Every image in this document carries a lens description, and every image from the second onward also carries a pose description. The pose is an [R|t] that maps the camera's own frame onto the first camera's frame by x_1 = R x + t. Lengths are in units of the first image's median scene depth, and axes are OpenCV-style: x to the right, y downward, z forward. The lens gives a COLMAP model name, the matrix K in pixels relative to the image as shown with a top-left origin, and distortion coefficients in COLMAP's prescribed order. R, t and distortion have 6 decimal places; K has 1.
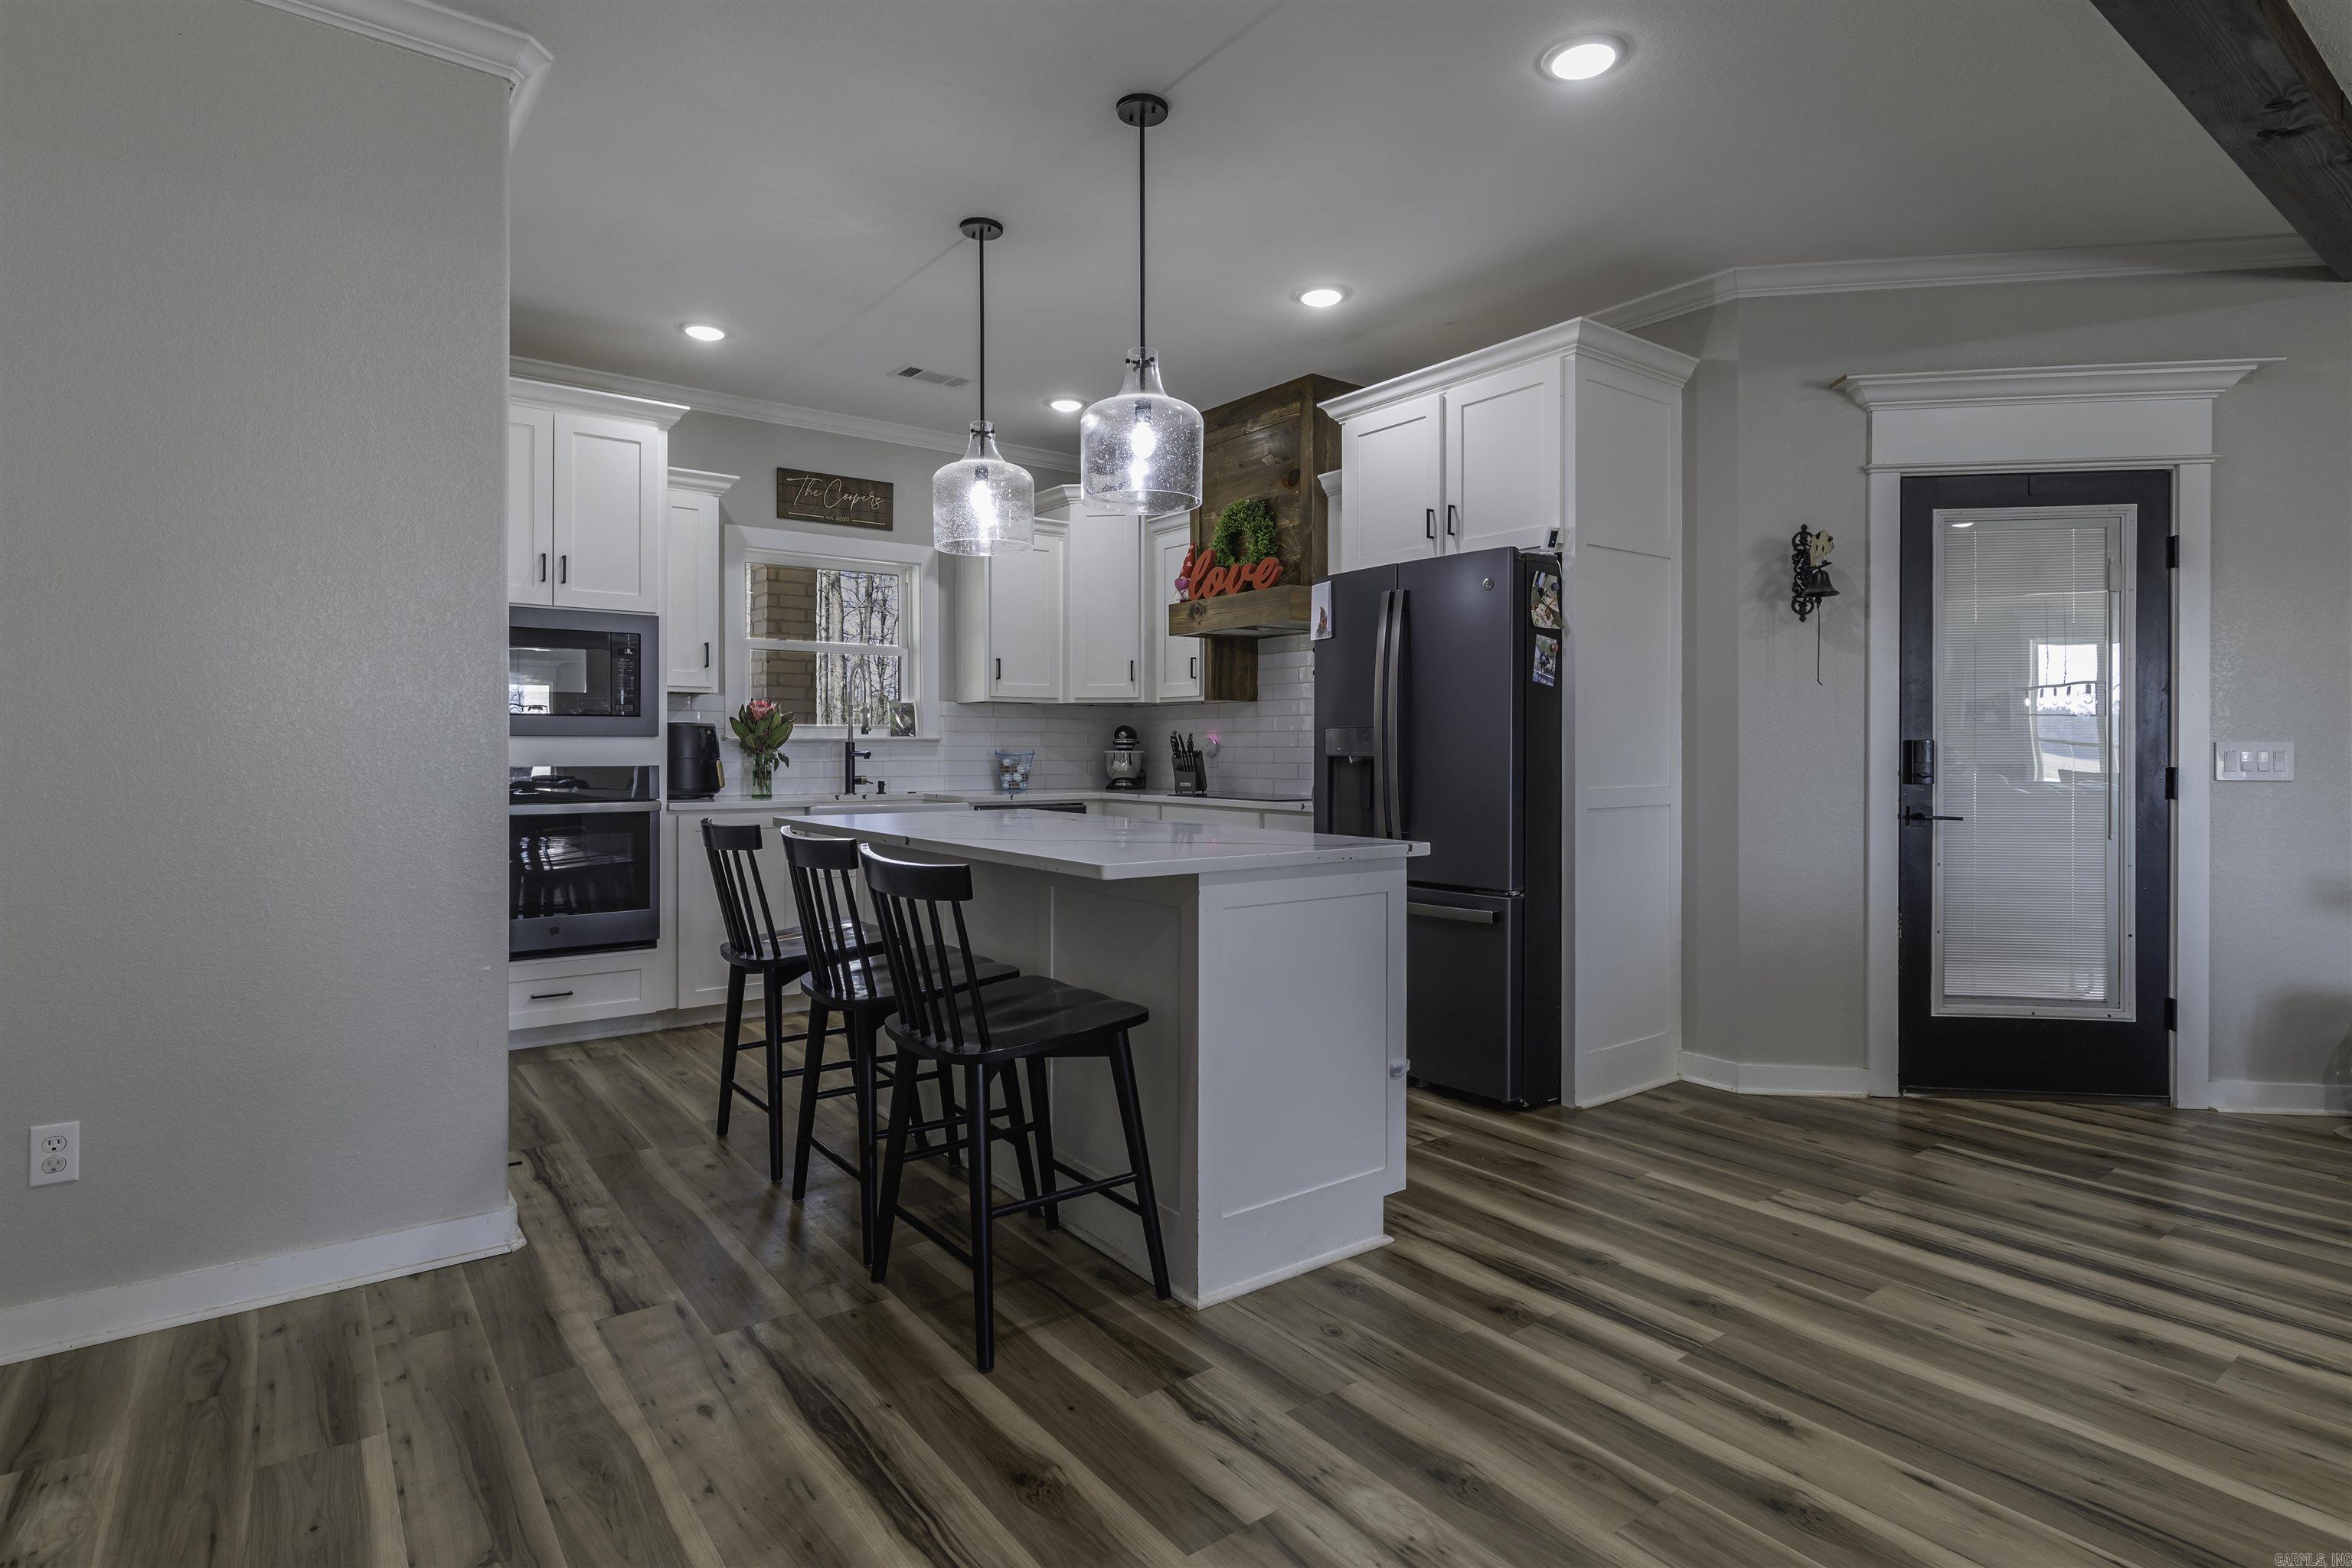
lens RADIAL K [[1188.2, 0, 1165.7], [0, 1188.2, 749.6], [0, 0, 1]] dist [-0.000274, 0.000039]
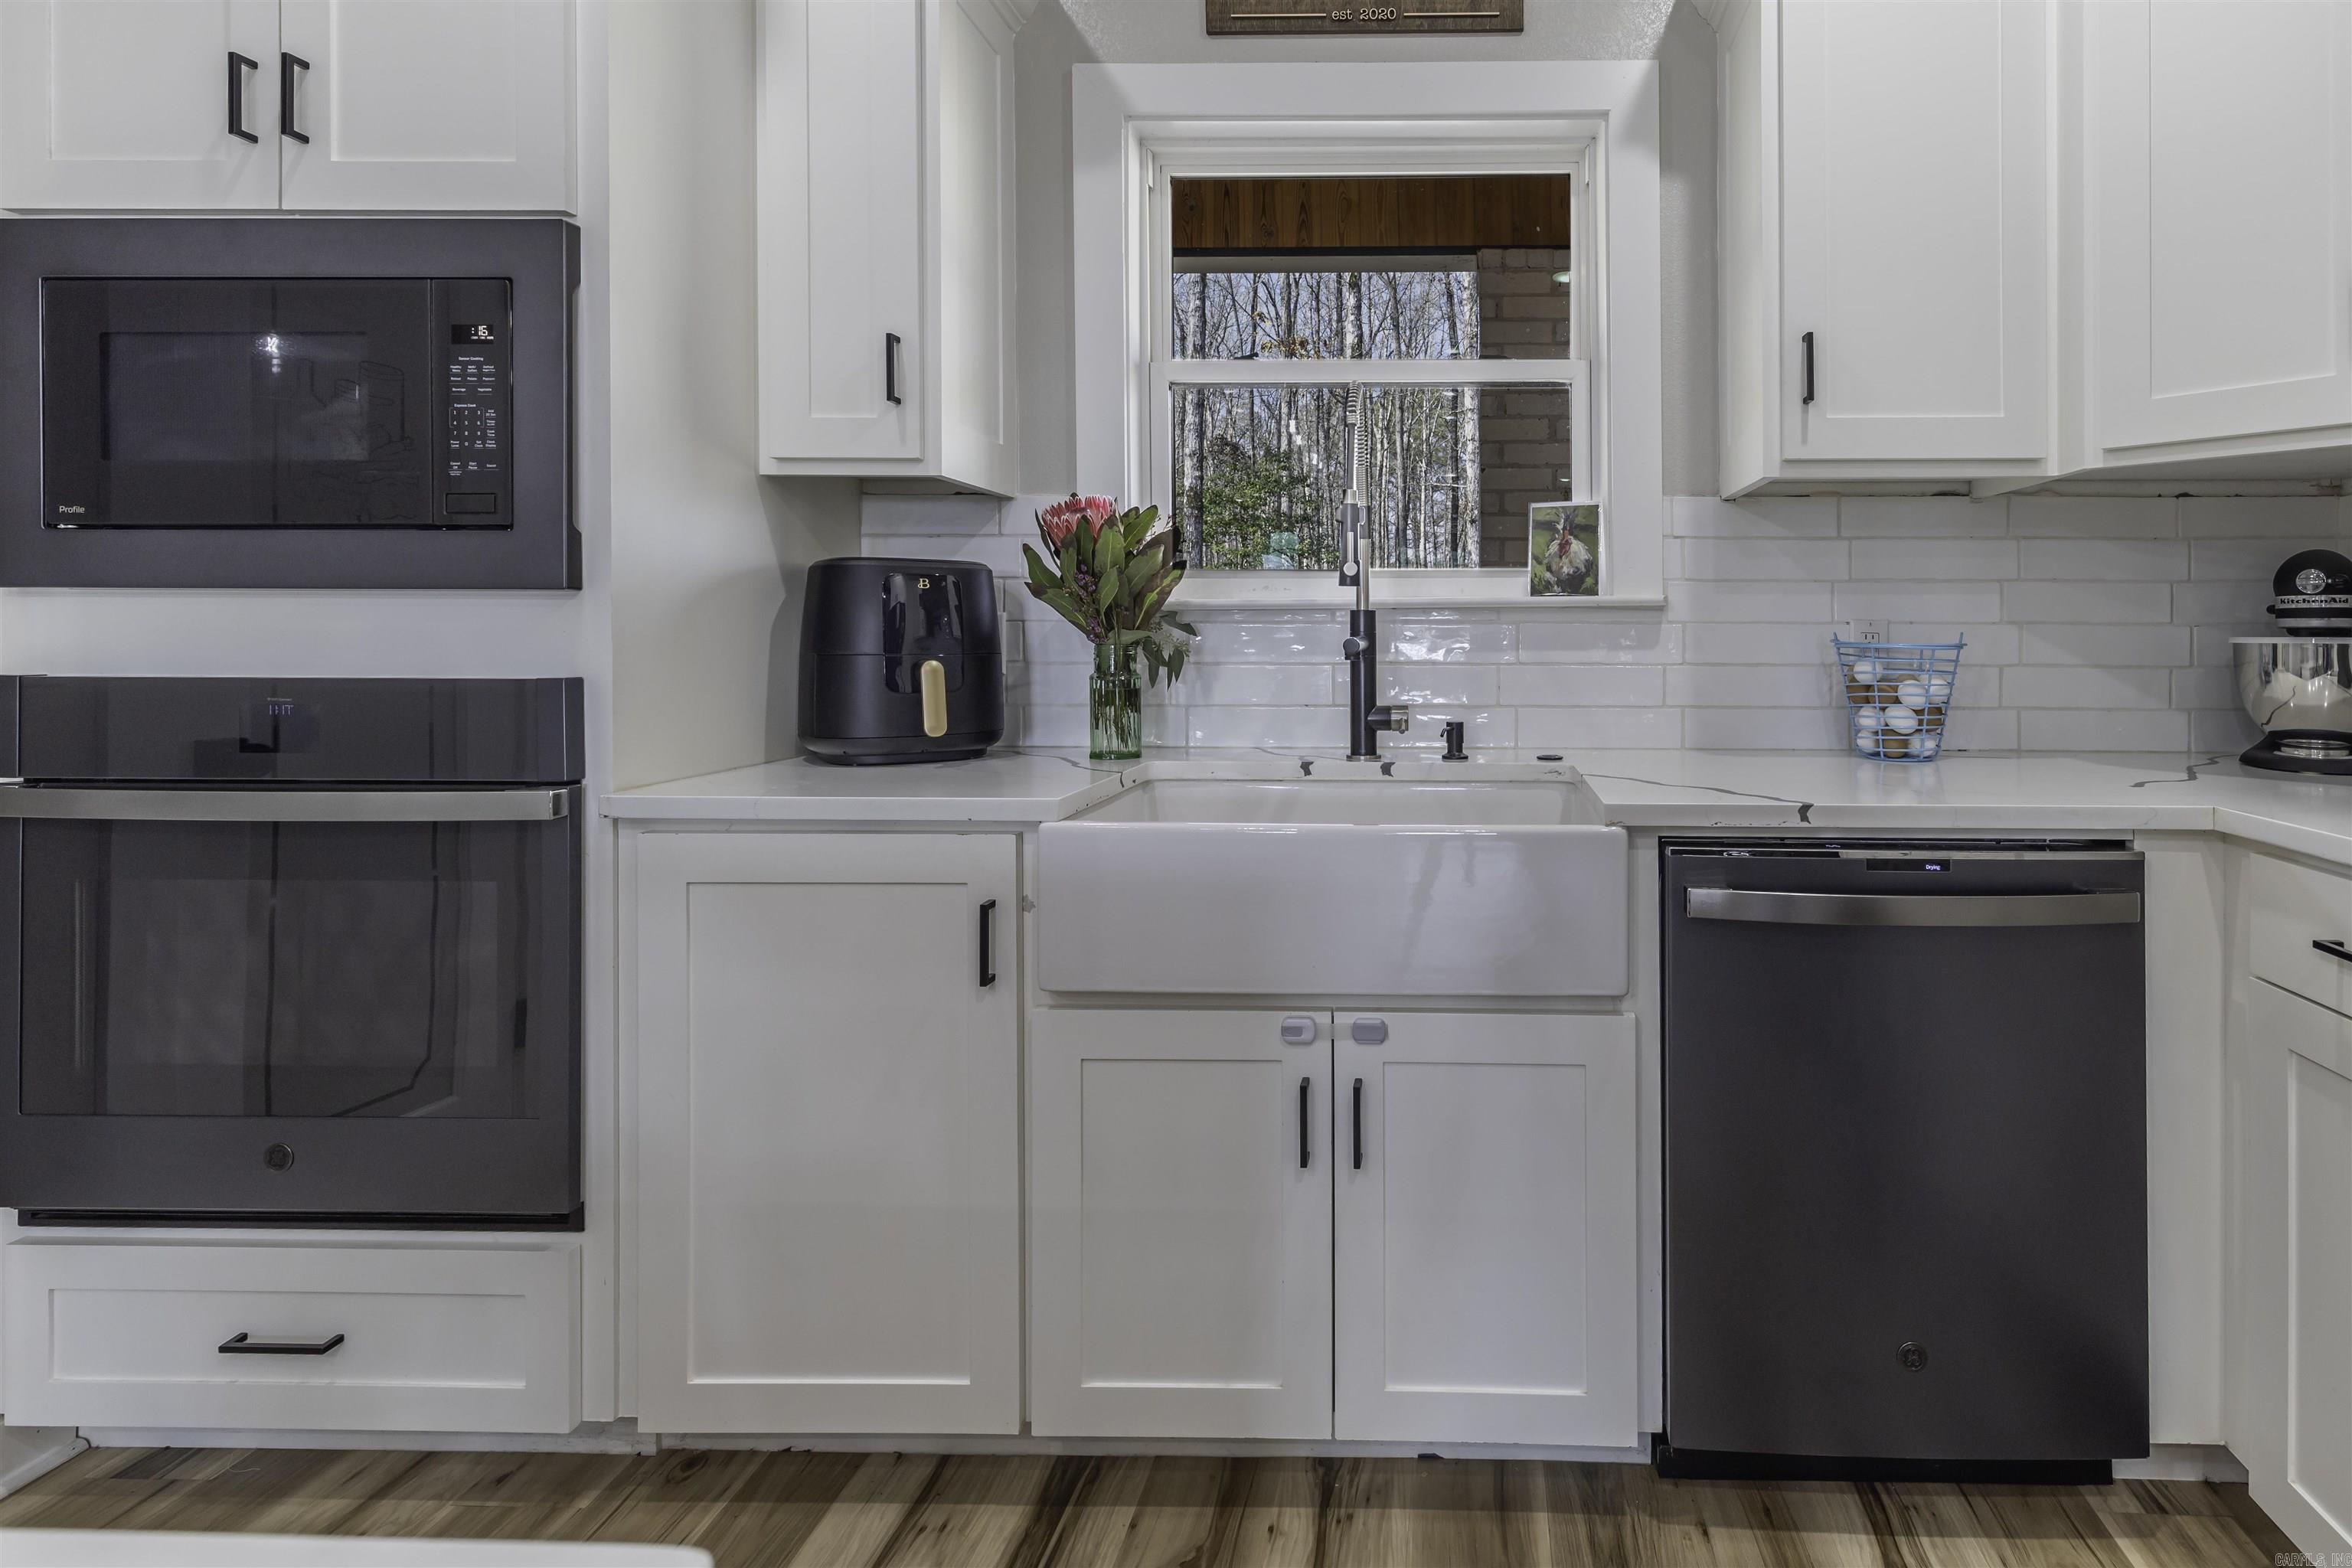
lens RADIAL K [[1123.4, 0, 1445.9], [0, 1123.4, 629.7], [0, 0, 1]] dist [-0.000298, -0.000011]
pose [[0.785033, 0.001285, -0.619452, -0.053632], [-0.002113, 0.999998, -0.000603, -0.000495], [0.619450, 0.001783, 0.785034, 1.083038]]
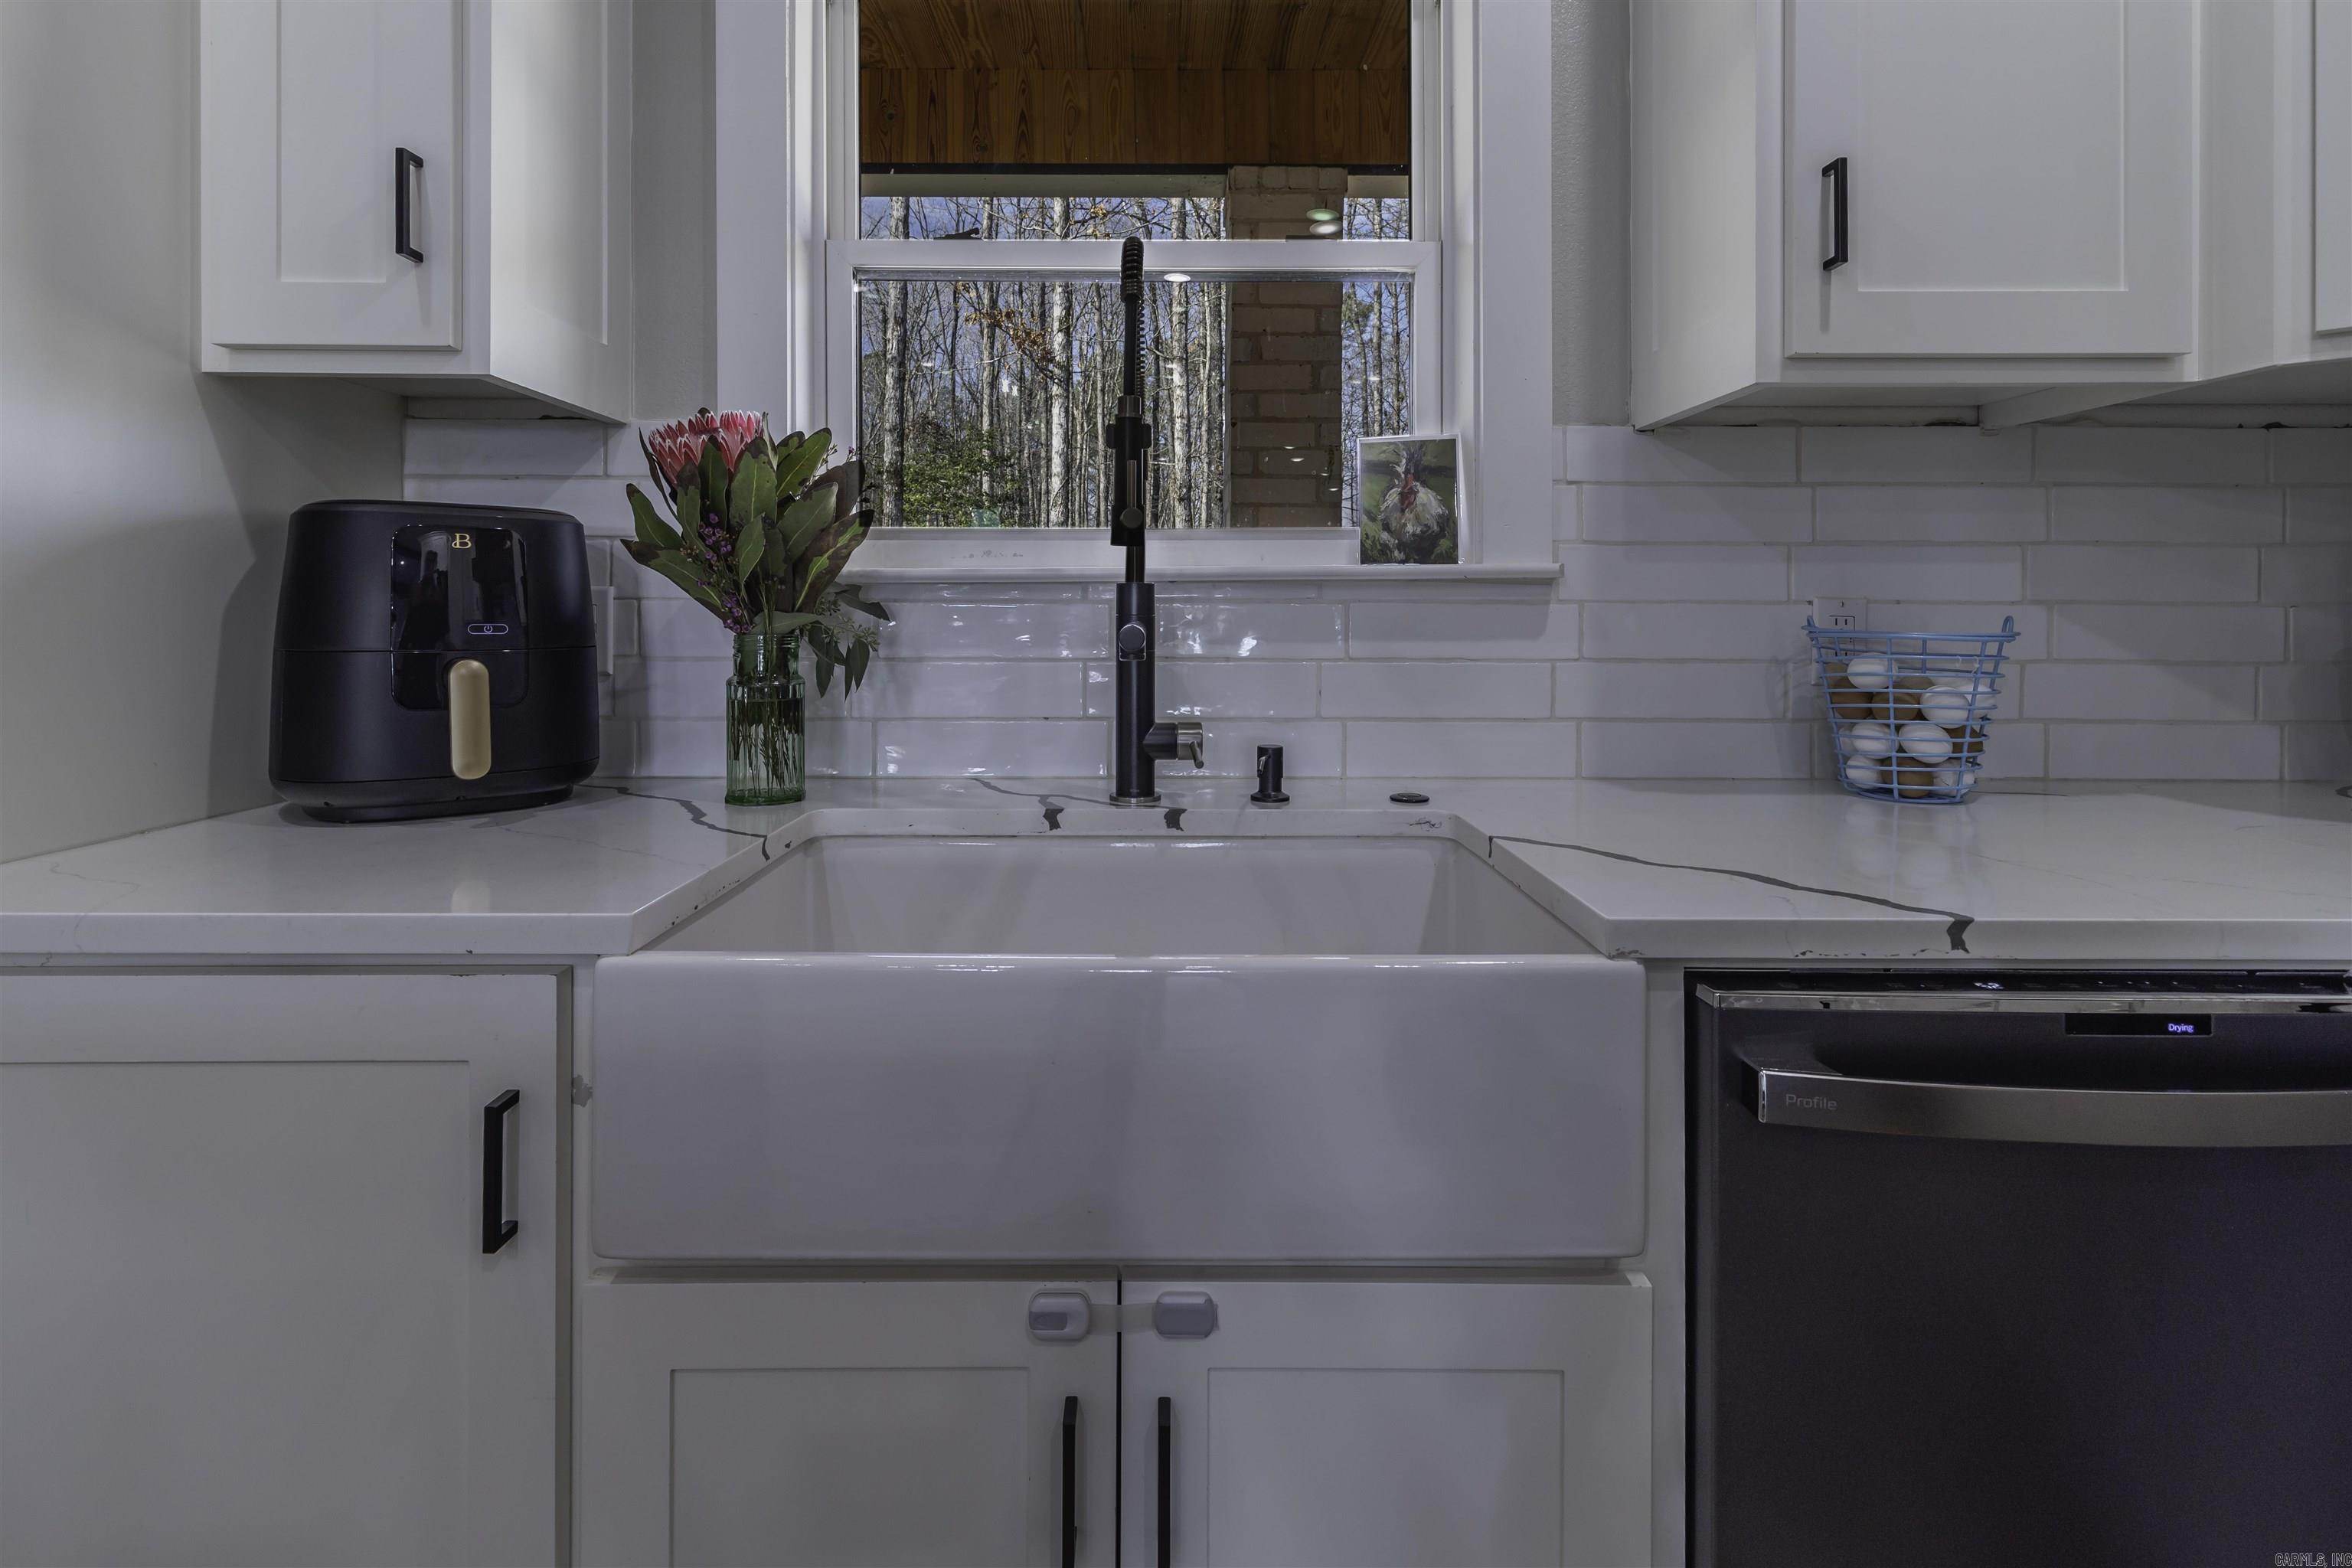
lens RADIAL K [[1058.3, 0, 1200.1], [0, 1058.3, 581.8], [0, 0, 1]] dist [0.003050, 0.000134]
pose [[0.821046, -0.013397, -0.570705, -0.193280], [-0.002169, 0.999644, -0.026587, -0.001353], [0.570858, 0.023067, 0.820725, 1.200342]]
